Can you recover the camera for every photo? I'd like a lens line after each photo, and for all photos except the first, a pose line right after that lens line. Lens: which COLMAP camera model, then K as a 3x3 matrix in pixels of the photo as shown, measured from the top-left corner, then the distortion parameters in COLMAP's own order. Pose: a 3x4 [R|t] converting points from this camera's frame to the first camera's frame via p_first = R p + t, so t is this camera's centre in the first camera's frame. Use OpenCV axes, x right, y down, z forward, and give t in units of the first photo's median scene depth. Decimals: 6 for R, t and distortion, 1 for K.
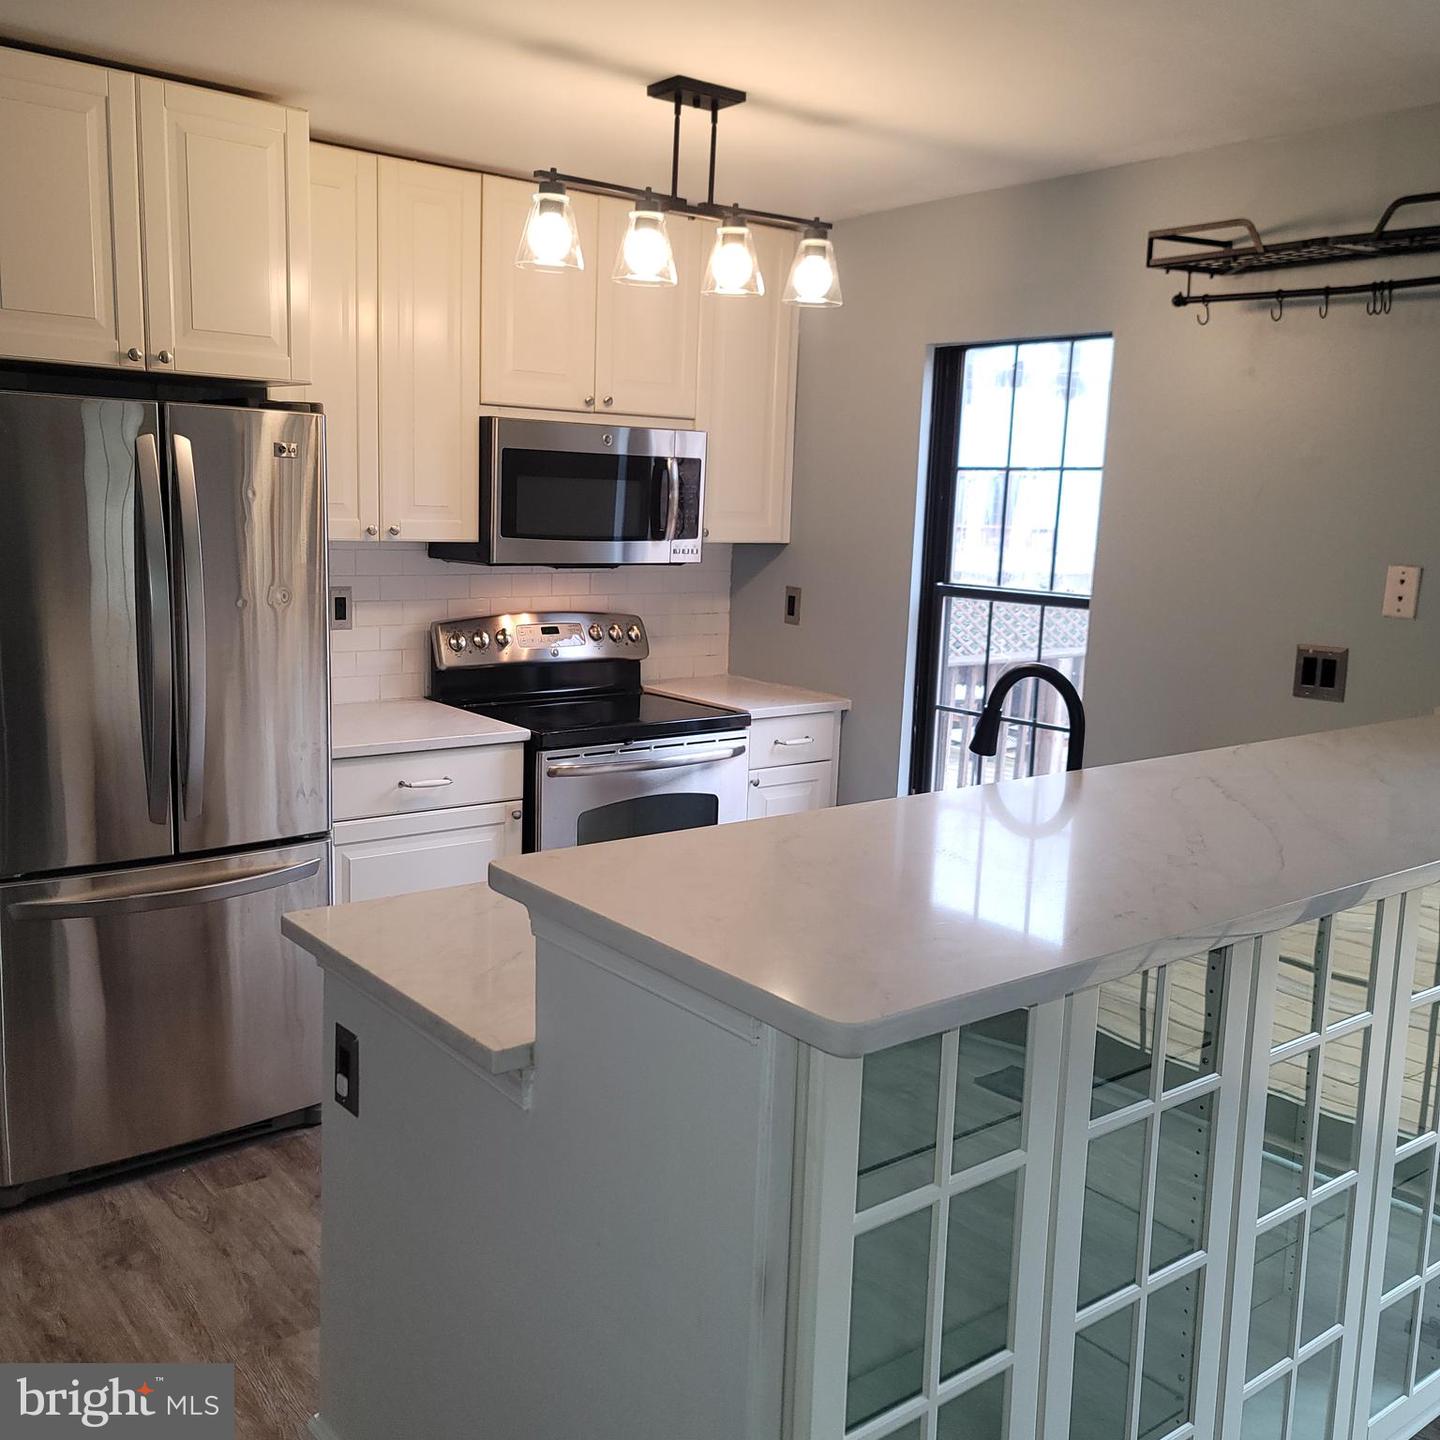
lens RADIAL K [[1408.4, 0, 720.0], [0, 1408.4, 720.0], [0, 0, 1]] dist [0.049513, -0.001873]
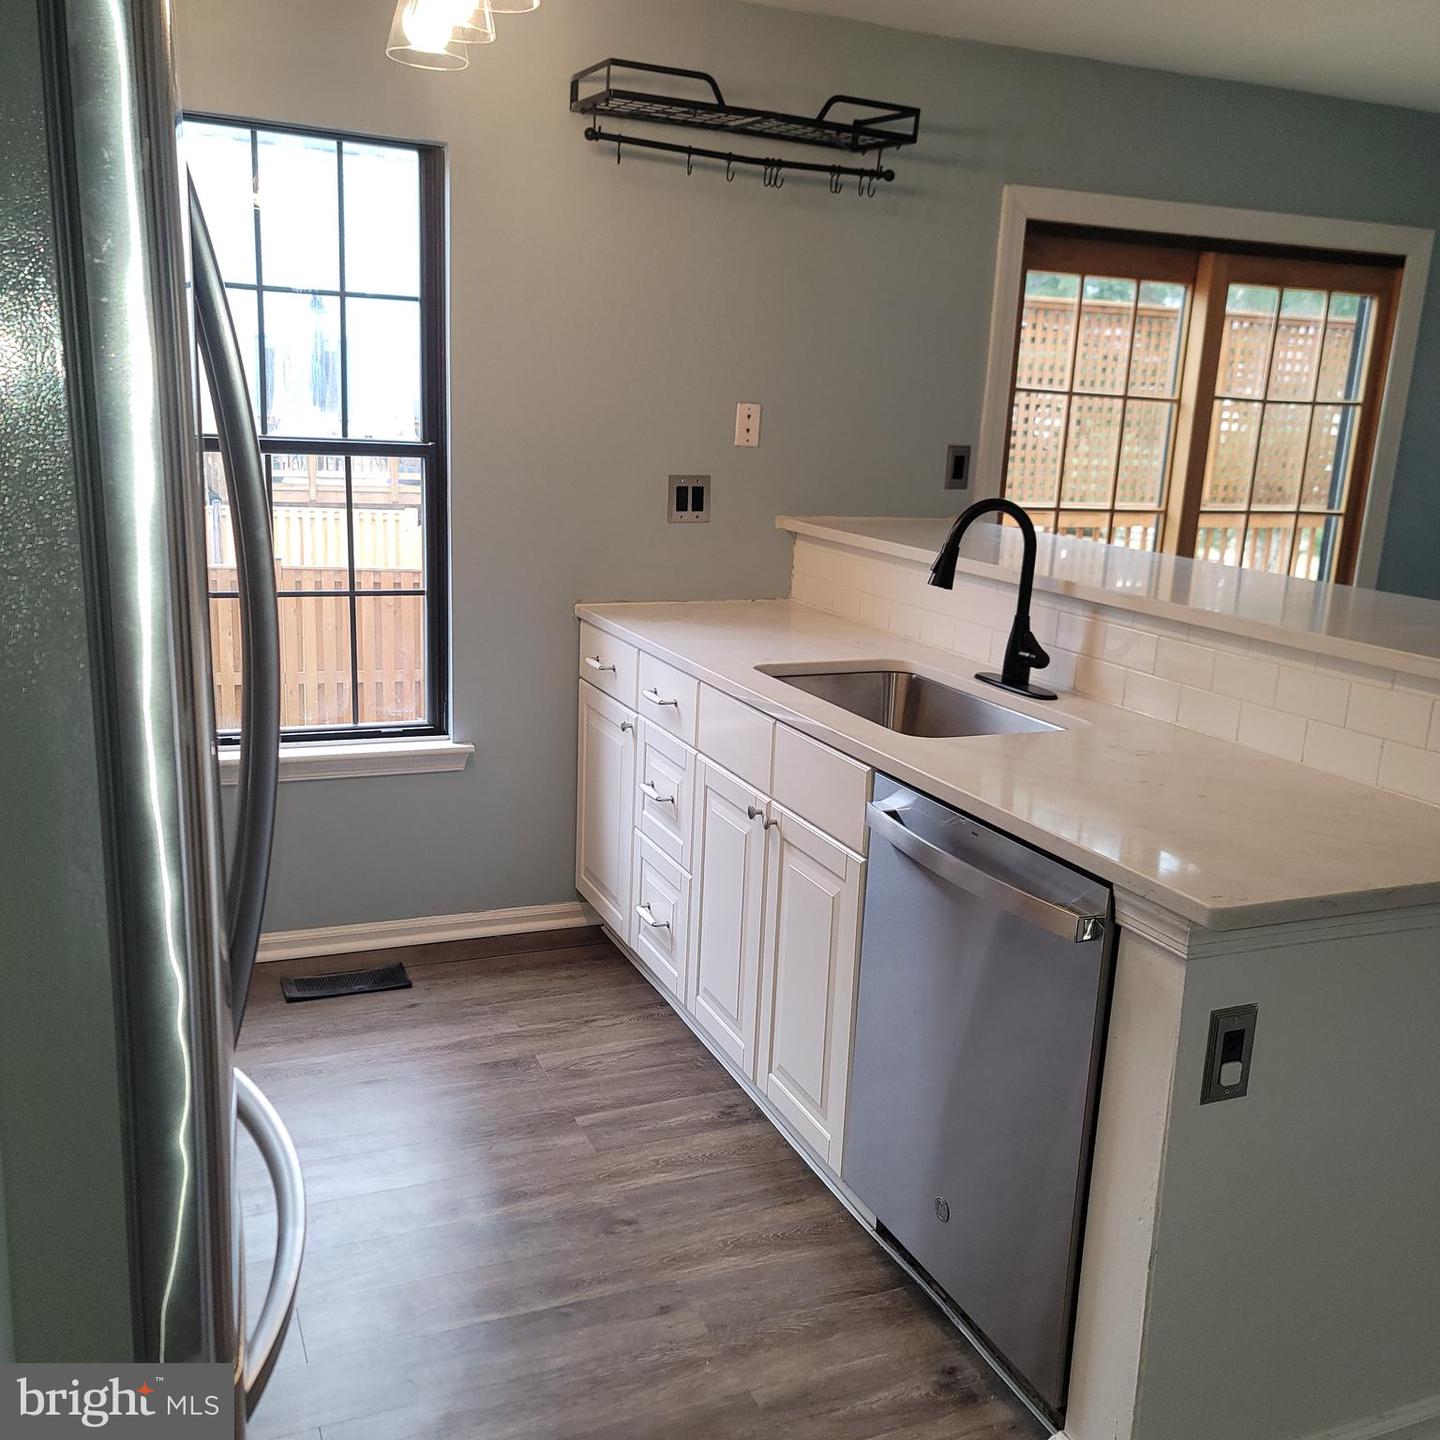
lens RADIAL K [[1408.4, 0, 720.0], [0, 1408.4, 720.0], [0, 0, 1]] dist [0.049513, -0.001873]
pose [[0.262485, -0.236325, 0.935549, -0.713341], [0.117814, 0.970140, 0.212008, -0.103533], [-0.957717, 0.054571, 0.282489, 0.691508]]
